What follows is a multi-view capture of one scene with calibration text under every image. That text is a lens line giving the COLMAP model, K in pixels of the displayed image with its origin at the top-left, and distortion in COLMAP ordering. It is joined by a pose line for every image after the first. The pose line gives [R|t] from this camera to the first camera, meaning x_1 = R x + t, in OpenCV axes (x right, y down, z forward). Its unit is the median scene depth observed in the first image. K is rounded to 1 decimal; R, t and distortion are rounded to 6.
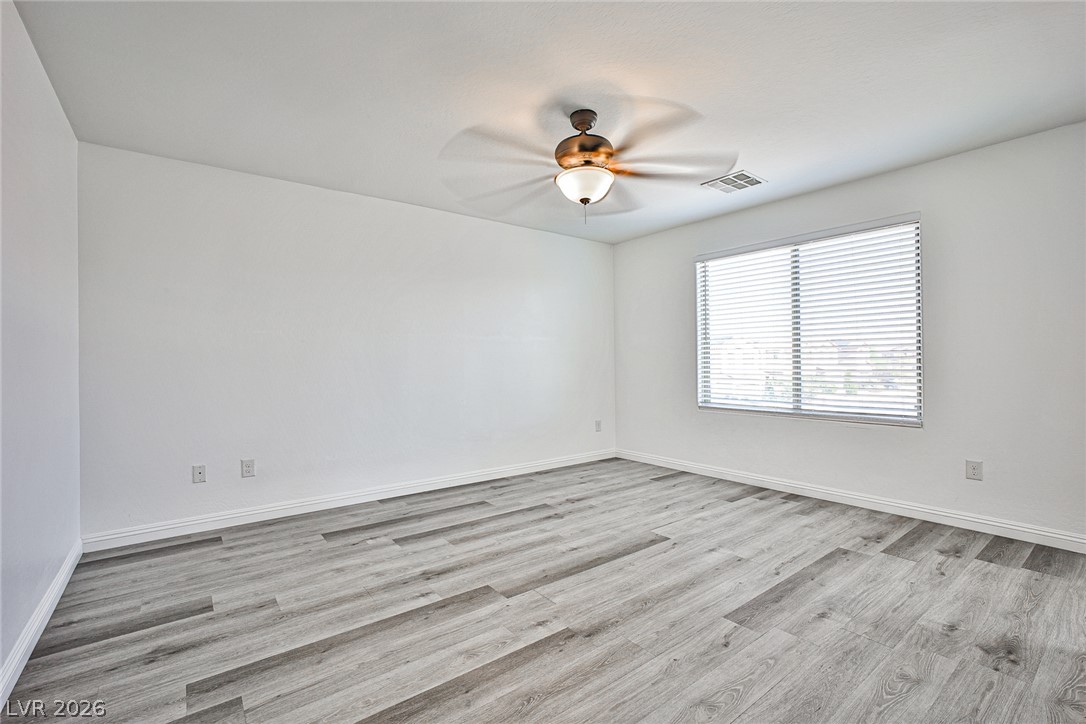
lens RADIAL K [[488.7, 0, 543.1], [0, 488.7, 360.0], [0, 0, 1]] dist [-0.042390, 0.016782]
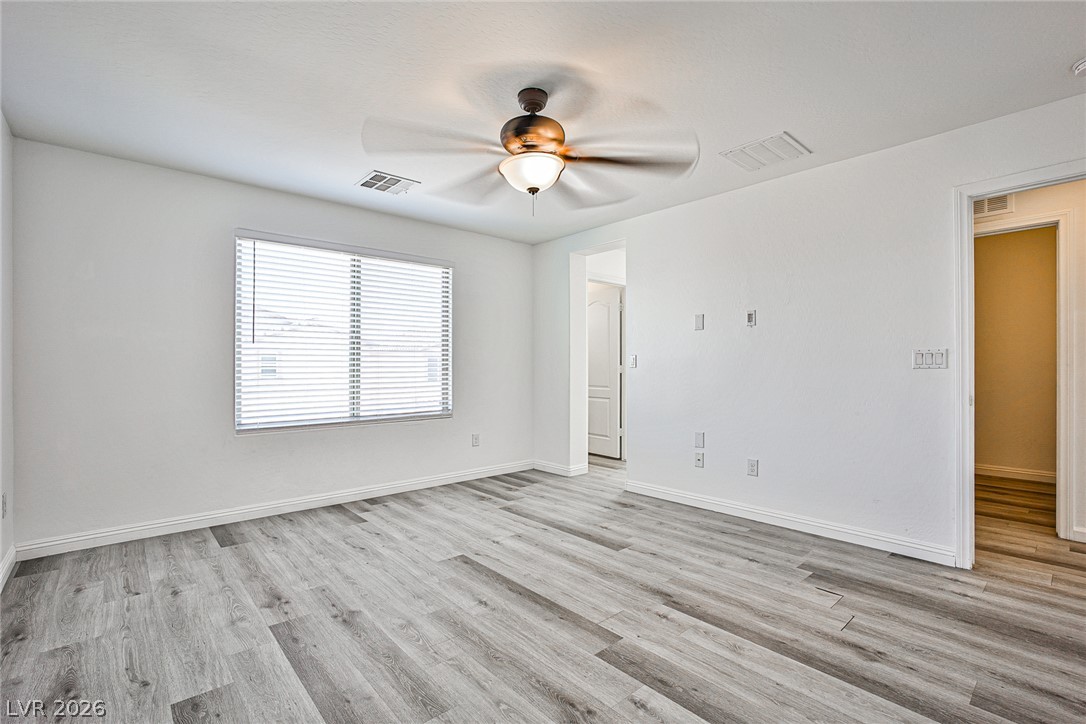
lens RADIAL K [[488.7, 0, 543.1], [0, 488.7, 360.0], [0, 0, 1]] dist [-0.042390, 0.016782]
pose [[-0.072758, 0.019706, 0.997155, -0.836832], [0.001401, 0.999806, -0.019656, 0.001509], [-0.997349, -0.000033, -0.072771, 1.063820]]
